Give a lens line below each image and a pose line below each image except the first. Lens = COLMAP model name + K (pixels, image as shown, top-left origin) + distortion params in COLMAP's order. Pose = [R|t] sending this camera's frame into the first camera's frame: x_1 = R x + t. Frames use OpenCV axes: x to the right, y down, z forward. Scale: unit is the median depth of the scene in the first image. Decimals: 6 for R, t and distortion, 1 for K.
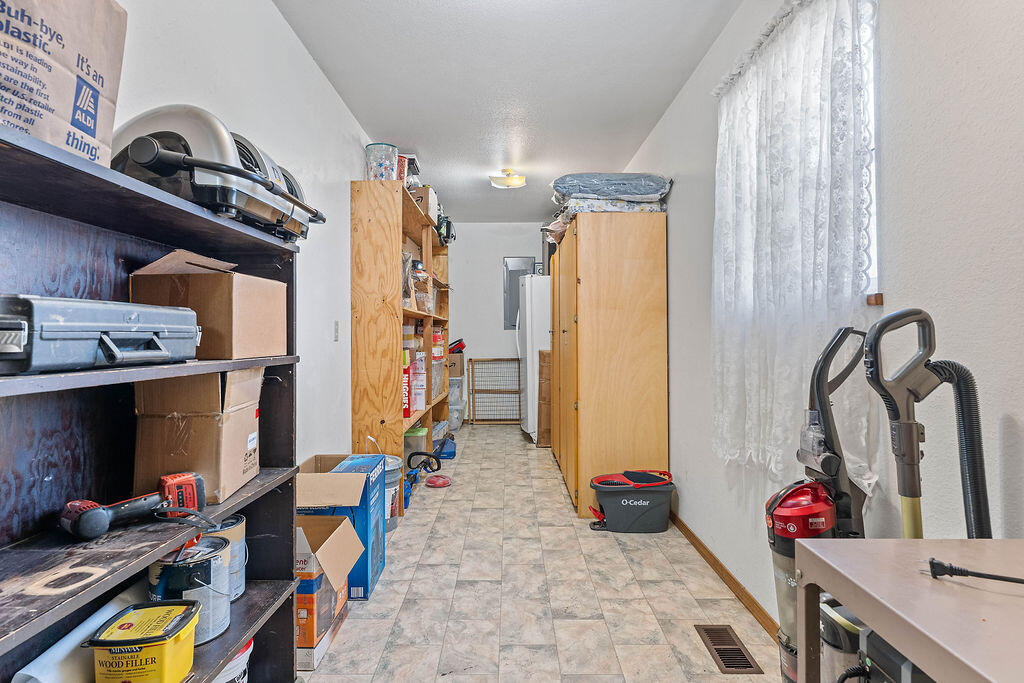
lens RADIAL K [[530.0, 0, 512.2], [0, 530.0, 337.8], [0, 0, 1]] dist [0.000091, 0.000008]
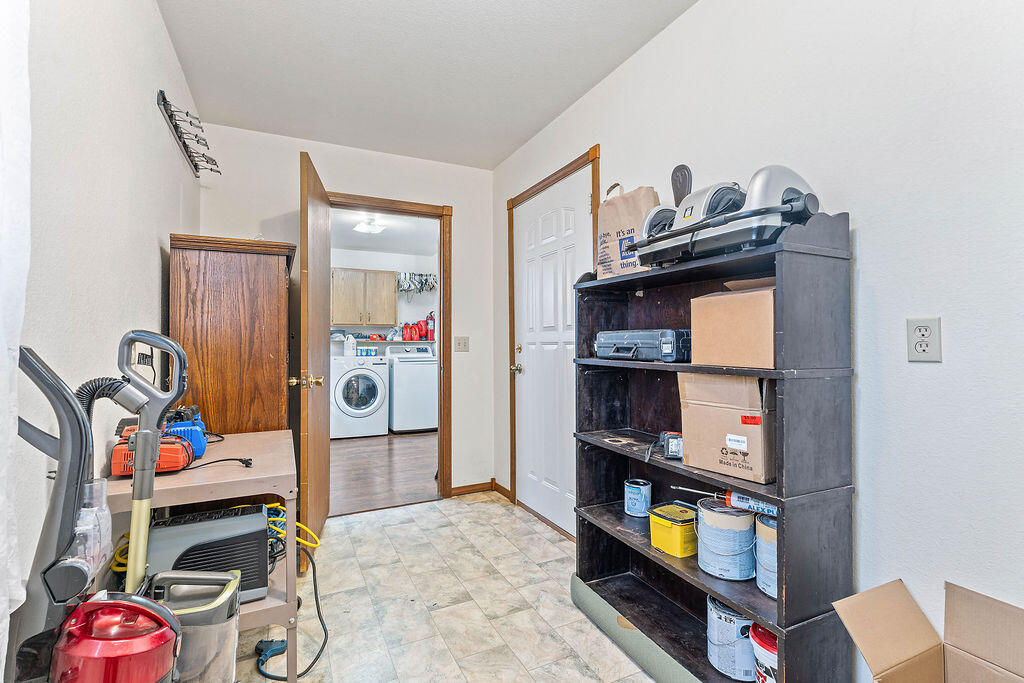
lens RADIAL K [[468.6, 0, 511.3], [0, 468.6, 340.8], [0, 0, 1]] dist [-0.000836, 0.000022]
pose [[-0.902076, -0.000501, -0.431577, 0.238518], [0.001641, 0.999988, -0.004591, -0.018948], [0.431574, -0.004850, -0.902065, 2.099896]]
